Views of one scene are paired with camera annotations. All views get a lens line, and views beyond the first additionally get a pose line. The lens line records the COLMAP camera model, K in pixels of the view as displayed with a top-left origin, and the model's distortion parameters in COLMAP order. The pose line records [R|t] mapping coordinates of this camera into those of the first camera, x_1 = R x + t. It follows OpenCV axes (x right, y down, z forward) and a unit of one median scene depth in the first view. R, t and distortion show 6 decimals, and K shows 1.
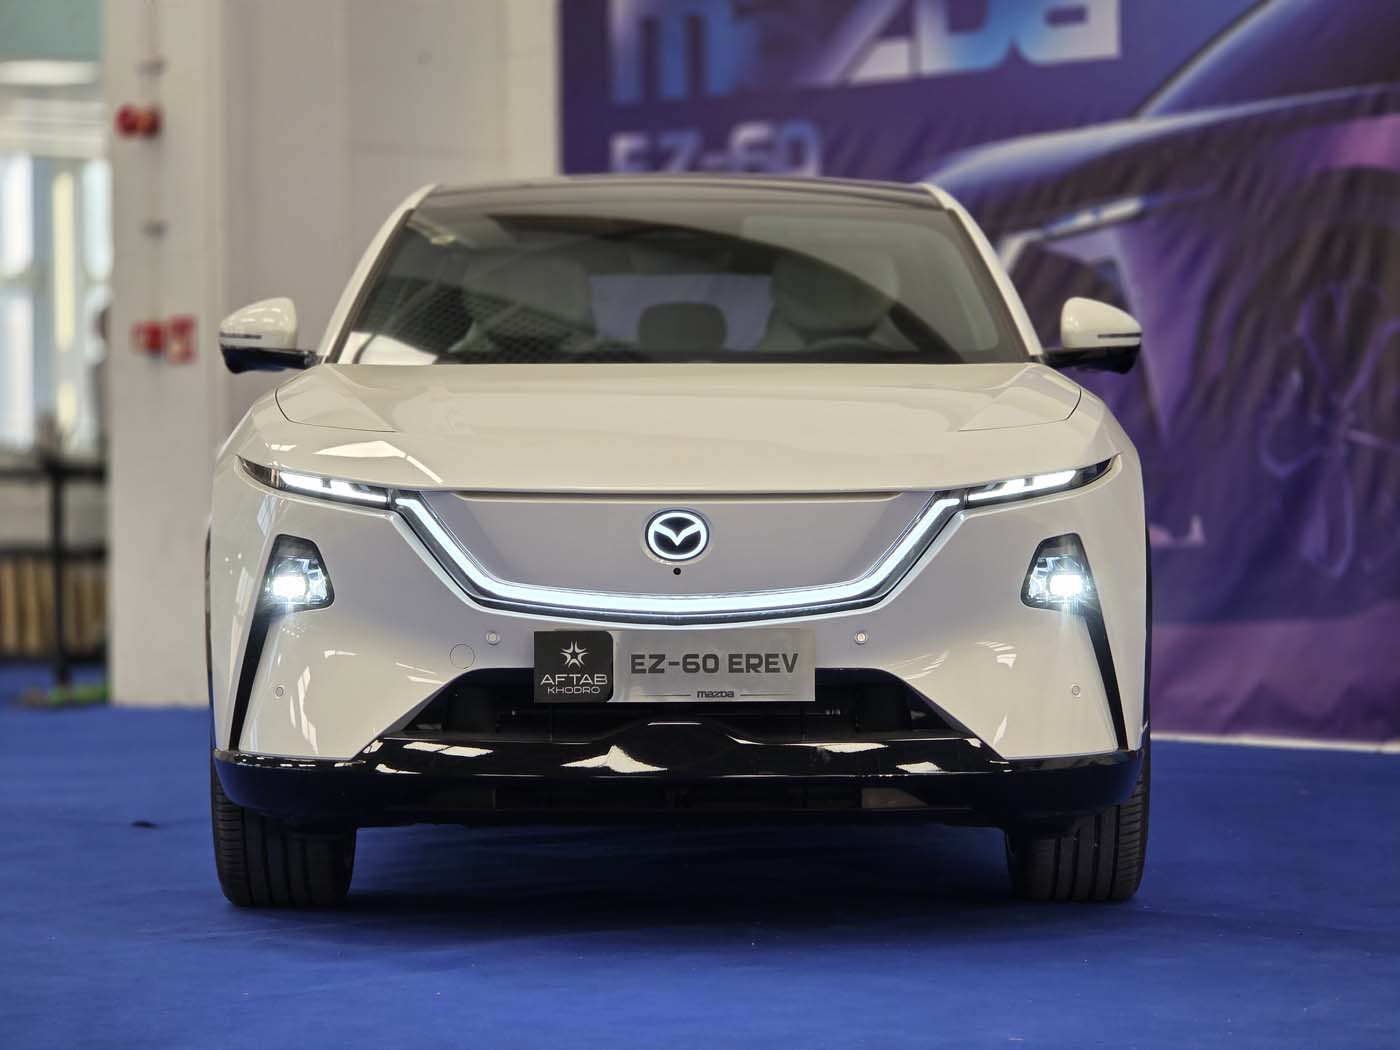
lens RADIAL K [[4678.2, 0, 700.0], [0, 4678.2, 525.0], [0, 0, 1]] dist [0.378575, -1.273407]
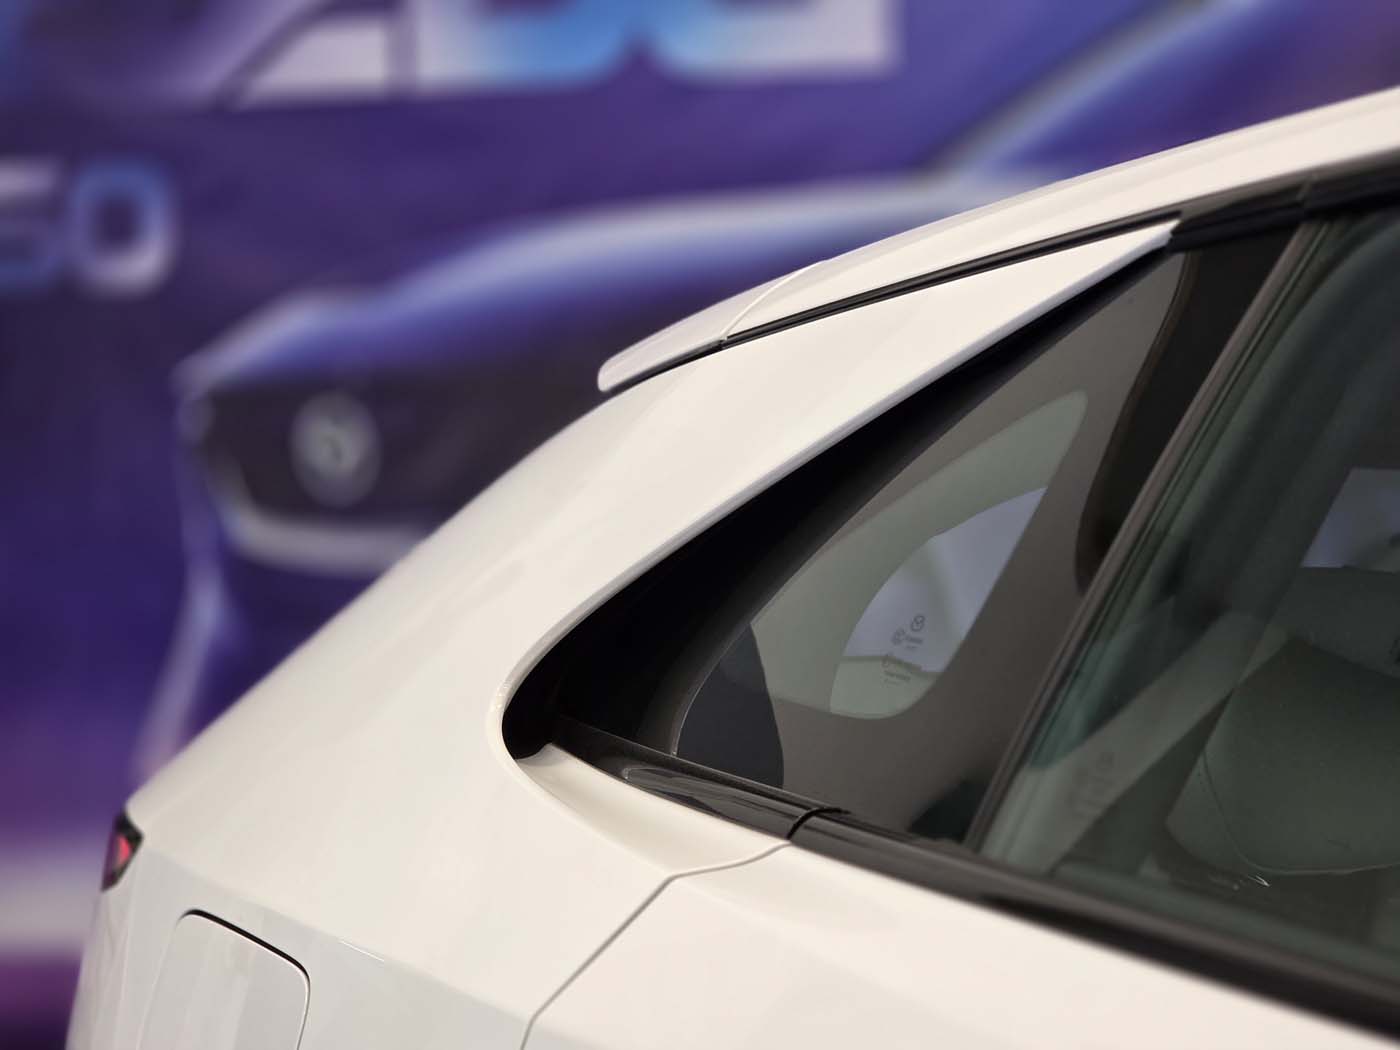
lens RADIAL K [[2600.9, 0, 700.0], [0, 2600.9, 525.0], [0, 0, 1]] dist [-0.160254, -0.035016]
pose [[0.806630, 0.002720, 0.591050, -0.182495], [0.007949, 0.999849, -0.015449, -0.068824], [-0.591003, 0.017160, 0.806487, 1.286746]]
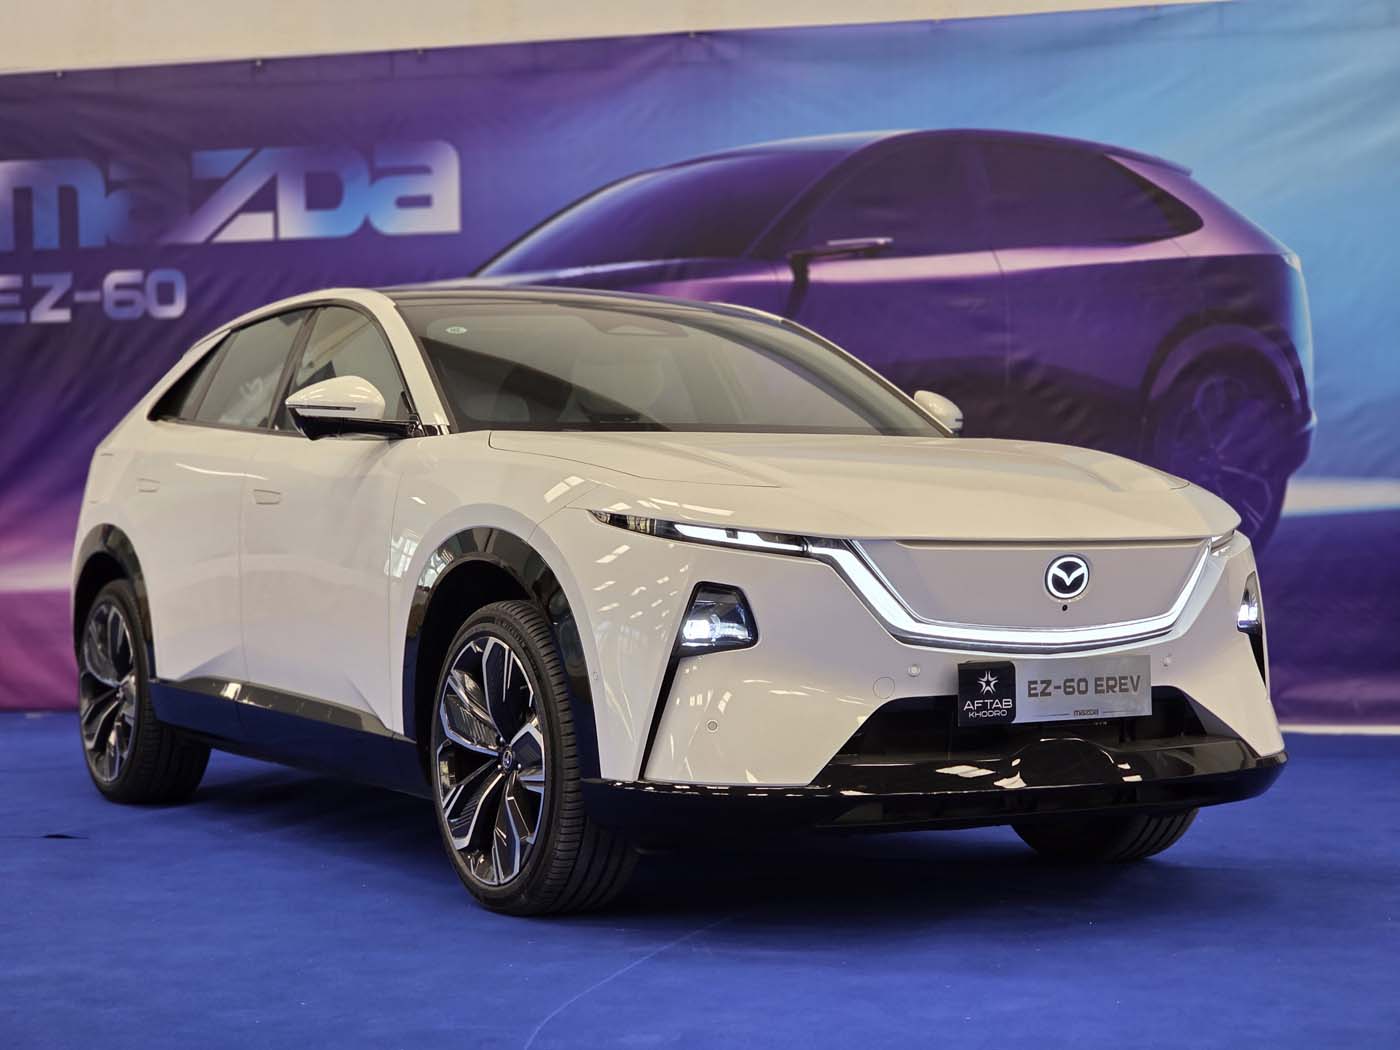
lens RADIAL K [[2659.7, 0, 733.4], [0, 2659.7, 505.3], [0, 0, 1]] dist [-0.164685, 2.587185]
pose [[0.857683, 0.000815, 0.514179, -0.413412], [0.010434, 0.999765, -0.018989, -0.003931], [-0.514074, 0.021651, 0.857473, 0.475228]]
